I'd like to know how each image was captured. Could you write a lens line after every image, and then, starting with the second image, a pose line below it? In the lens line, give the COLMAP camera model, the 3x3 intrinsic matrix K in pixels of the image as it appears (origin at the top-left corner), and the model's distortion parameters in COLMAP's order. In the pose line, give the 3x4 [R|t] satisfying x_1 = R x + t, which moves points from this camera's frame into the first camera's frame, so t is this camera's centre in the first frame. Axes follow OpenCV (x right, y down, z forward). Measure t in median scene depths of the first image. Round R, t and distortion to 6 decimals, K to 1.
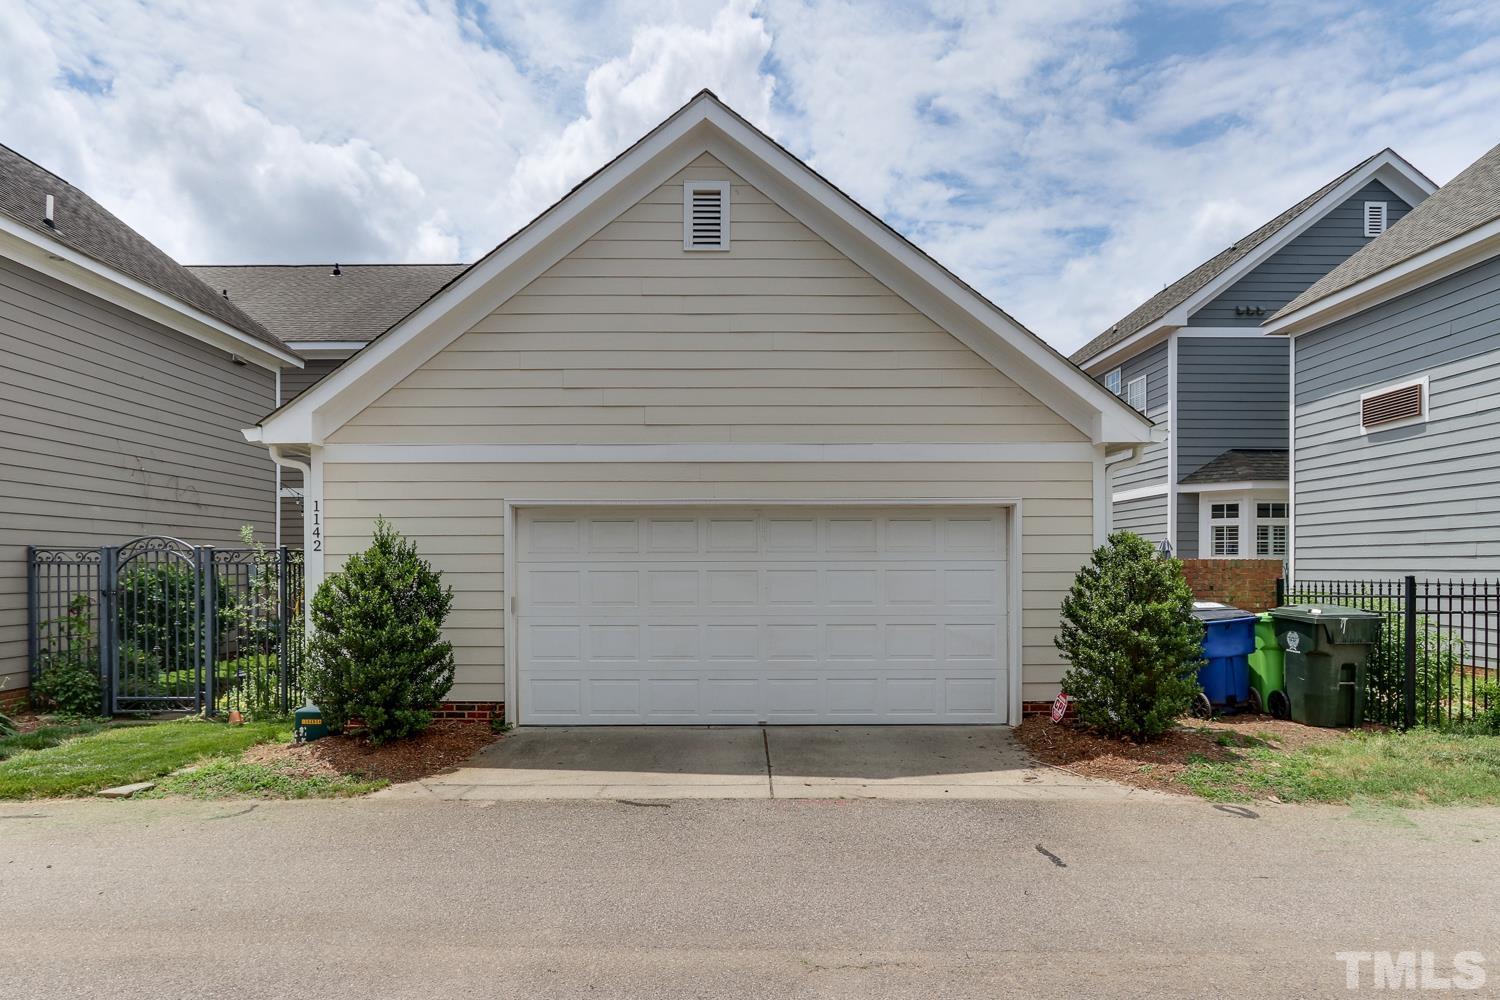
lens RADIAL K [[846.2, 0, 723.8], [0, 846.2, 562.5], [0, 0, 1]] dist [-0.004384, -0.002161]
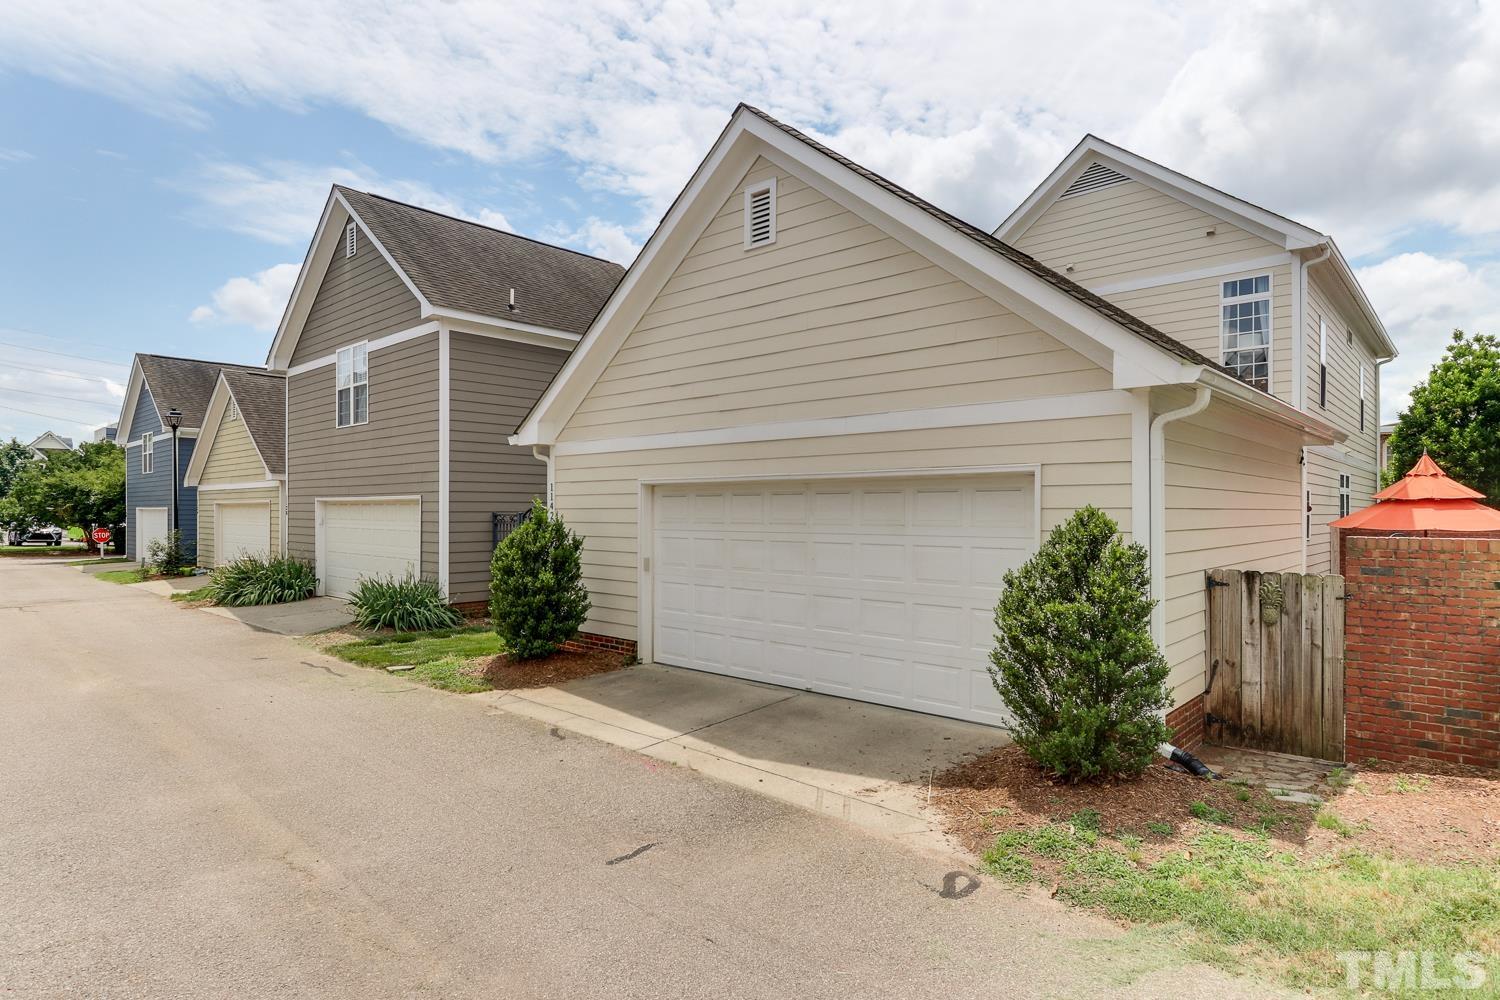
lens RADIAL K [[787.6, 0, 763.5], [0, 787.6, 505.5], [0, 0, 1]] dist [-0.009969, 0.004803]
pose [[0.760130, -0.001796, -0.649768, 0.643419], [-0.001761, 0.999987, -0.004824, -0.031169], [0.649768, 0.004811, 0.760117, 0.236551]]
